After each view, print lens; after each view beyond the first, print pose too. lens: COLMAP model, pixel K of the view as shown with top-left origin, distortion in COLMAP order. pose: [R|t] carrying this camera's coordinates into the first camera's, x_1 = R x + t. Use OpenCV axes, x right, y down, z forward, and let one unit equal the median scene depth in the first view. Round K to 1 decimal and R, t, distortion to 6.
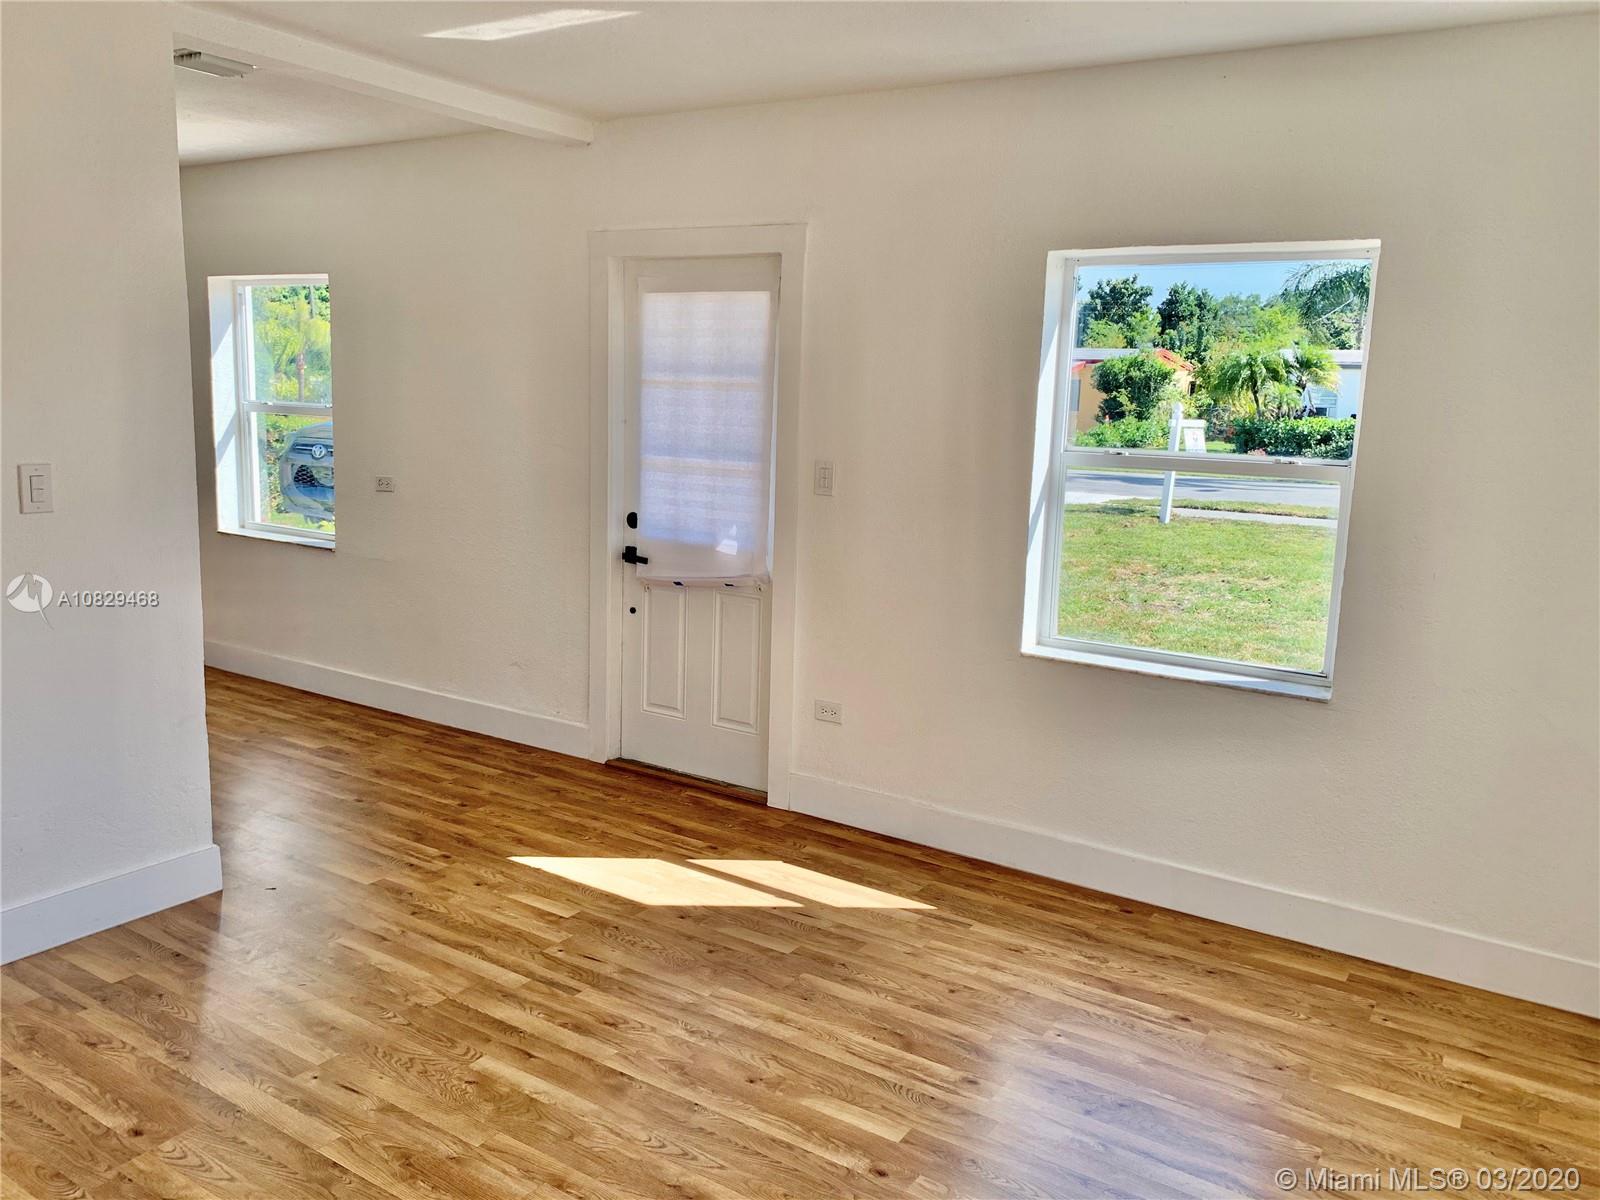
lens RADIAL K [[1210.9, 0, 789.4], [0, 1210.9, 602.4], [0, 0, 1]] dist [0.041011, -0.036135]
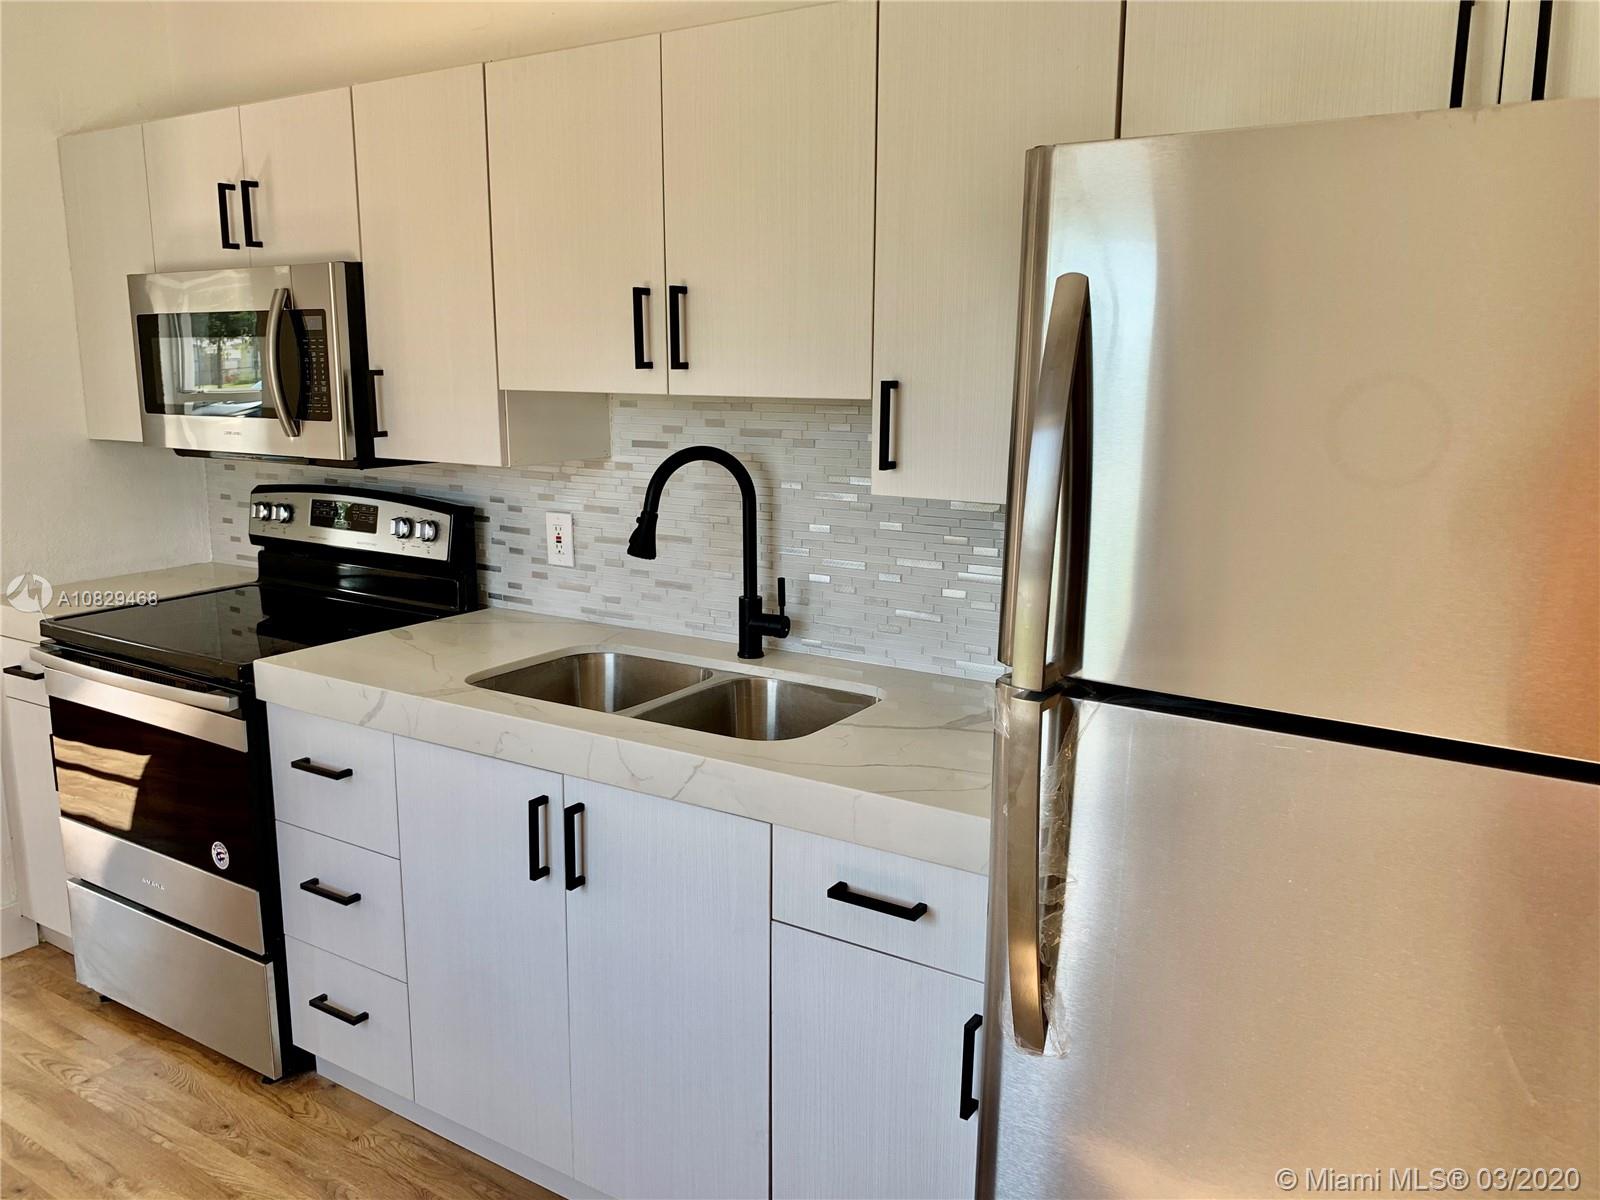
lens RADIAL K [[1210.9, 0, 794.9], [0, 1210.9, 601.3], [0, 0, 1]] dist [0.041011, -0.036135]
pose [[-0.999538, -0.026645, -0.014657, -1.068894], [-0.030156, 0.930632, 0.364712, -0.355333], [0.003922, 0.364985, -0.931005, 1.778624]]
